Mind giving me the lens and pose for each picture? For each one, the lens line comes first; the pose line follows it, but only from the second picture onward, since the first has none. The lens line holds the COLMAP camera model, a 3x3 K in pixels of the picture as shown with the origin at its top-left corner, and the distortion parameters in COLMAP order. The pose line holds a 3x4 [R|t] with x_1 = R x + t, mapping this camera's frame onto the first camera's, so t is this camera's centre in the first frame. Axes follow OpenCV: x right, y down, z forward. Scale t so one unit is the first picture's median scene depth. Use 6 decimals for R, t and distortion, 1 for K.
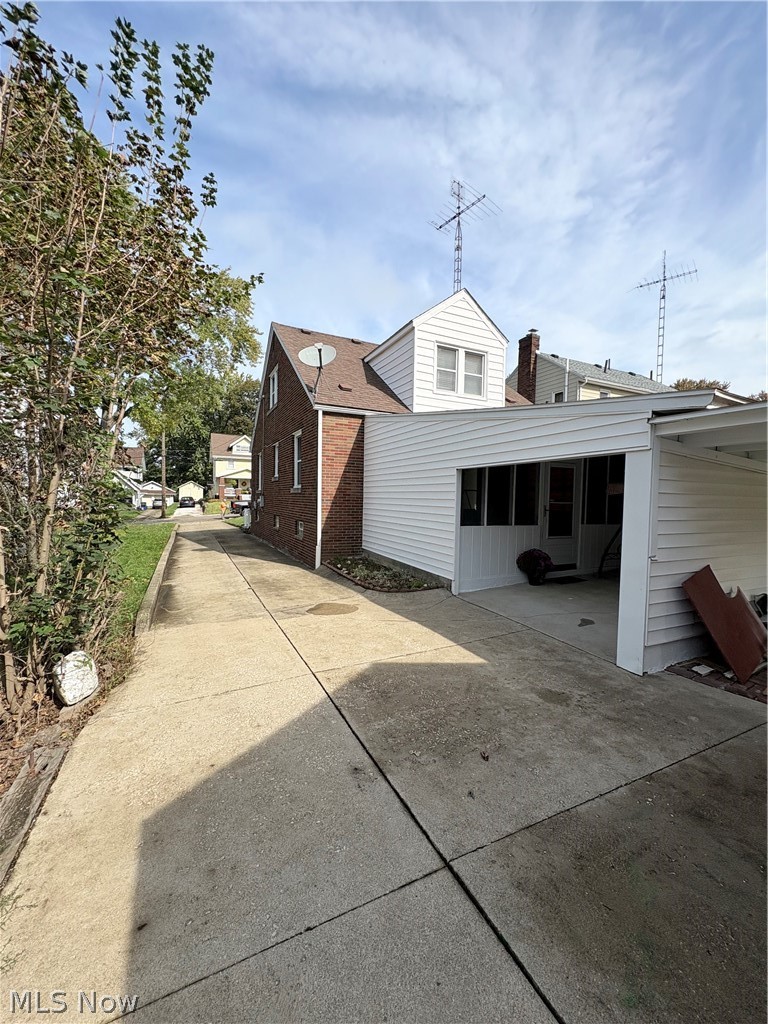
lens RADIAL K [[403.4, 0, 381.1], [0, 403.4, 512.1], [0, 0, 1]] dist [0.003057, 0.000297]
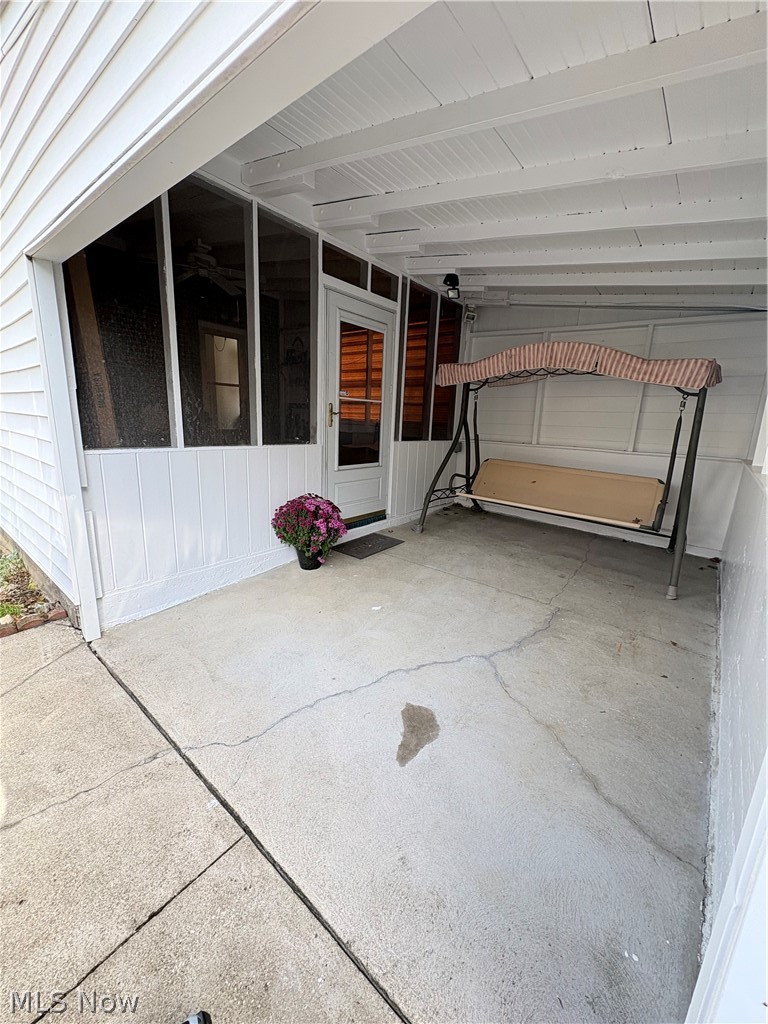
lens RADIAL K [[403.4, 0, 379.6], [0, 403.4, 510.4], [0, 0, 1]] dist [0.003057, 0.000297]
pose [[0.901943, -0.084174, 0.423573, 0.242888], [-0.001149, 0.980350, 0.197264, 0.014933], [-0.431854, -0.178407, 0.884123, 0.518520]]
